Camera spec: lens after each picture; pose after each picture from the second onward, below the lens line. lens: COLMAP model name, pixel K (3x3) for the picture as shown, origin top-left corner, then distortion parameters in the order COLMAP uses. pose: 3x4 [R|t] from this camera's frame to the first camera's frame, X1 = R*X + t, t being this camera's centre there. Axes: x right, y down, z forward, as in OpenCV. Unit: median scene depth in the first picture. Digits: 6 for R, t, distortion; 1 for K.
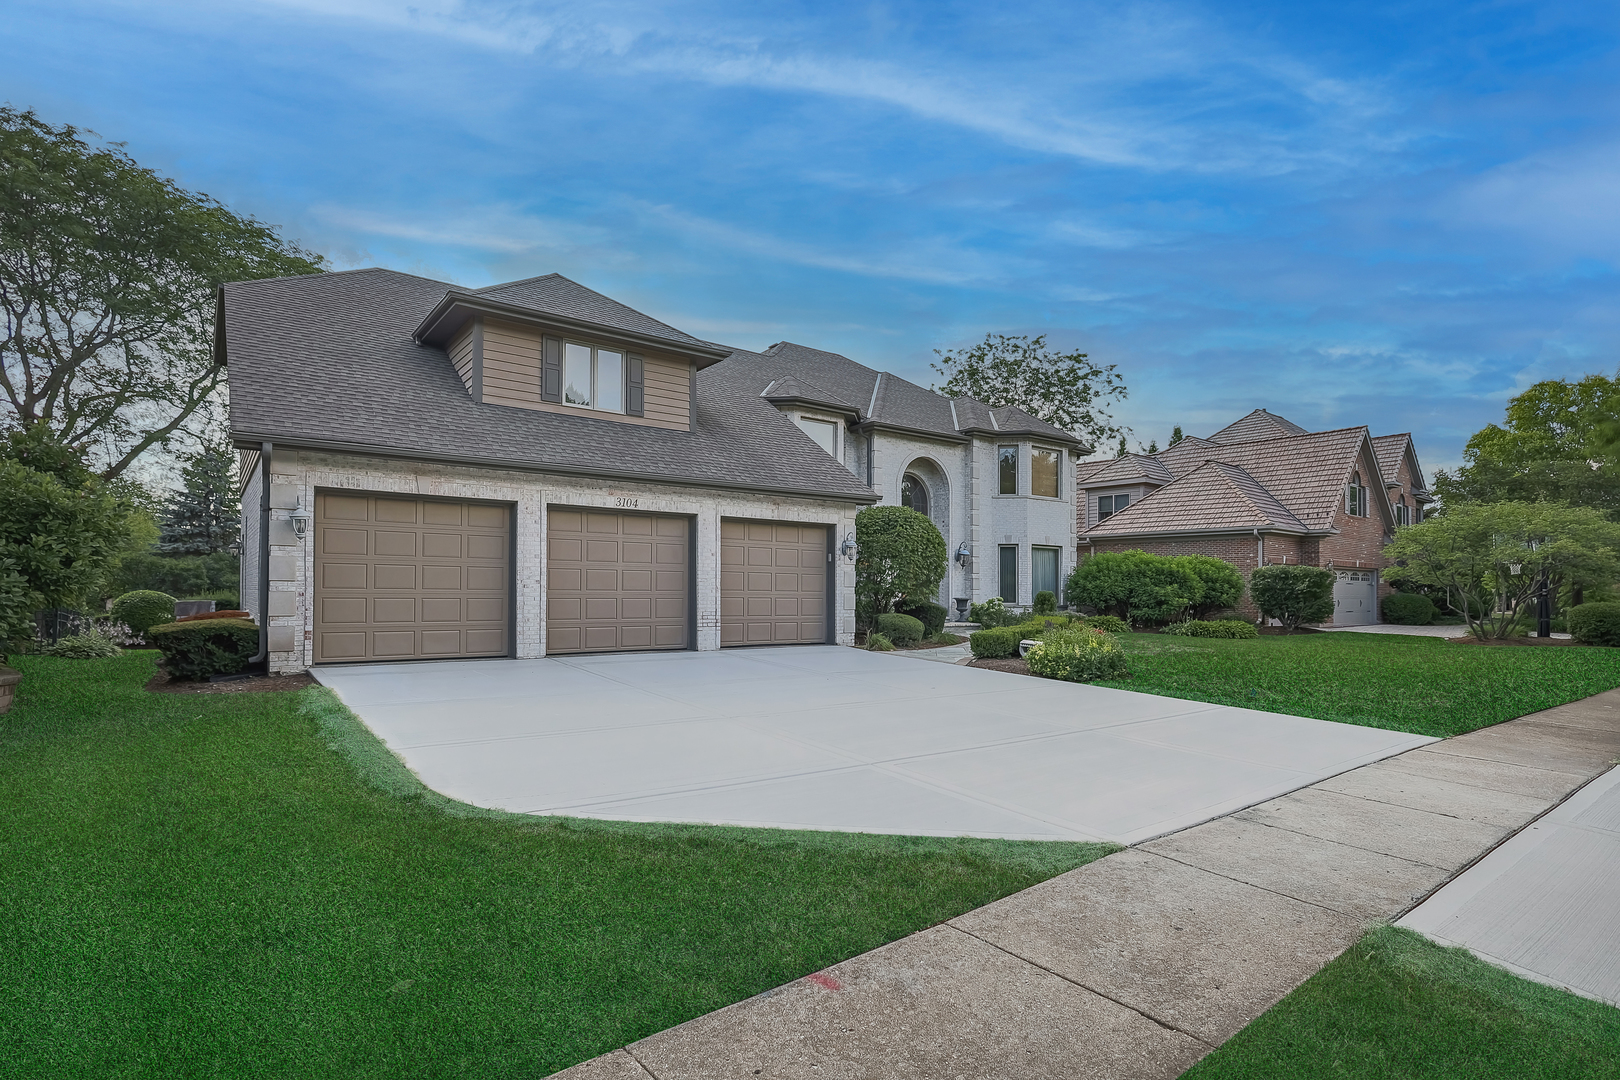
lens RADIAL K [[790.1, 0, 830.9], [0, 790.1, 565.4], [0, 0, 1]] dist [0.000332, -0.000093]
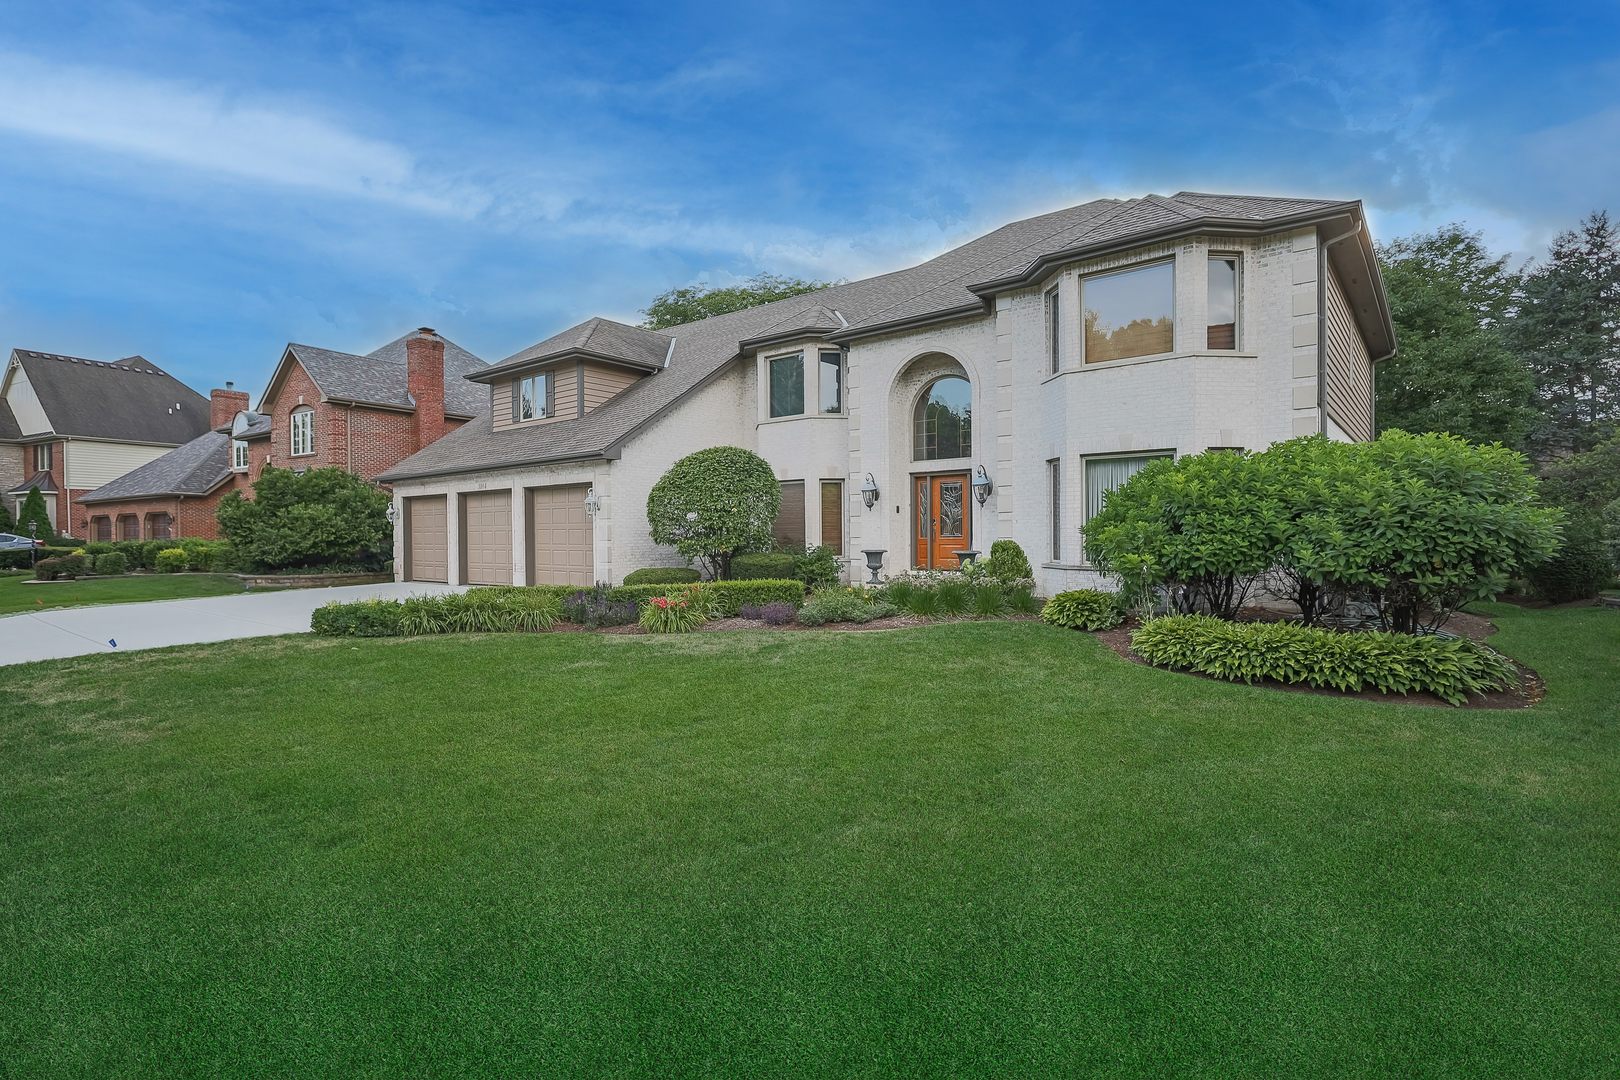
lens RADIAL K [[790.1, 0, 830.9], [0, 790.1, 565.4], [0, 0, 1]] dist [0.000332, -0.000093]
pose [[0.253171, 0.025804, -0.967077, 1.267920], [0.039851, 0.998518, 0.037075, 0.039511], [0.966600, -0.047925, 0.251767, 1.161421]]
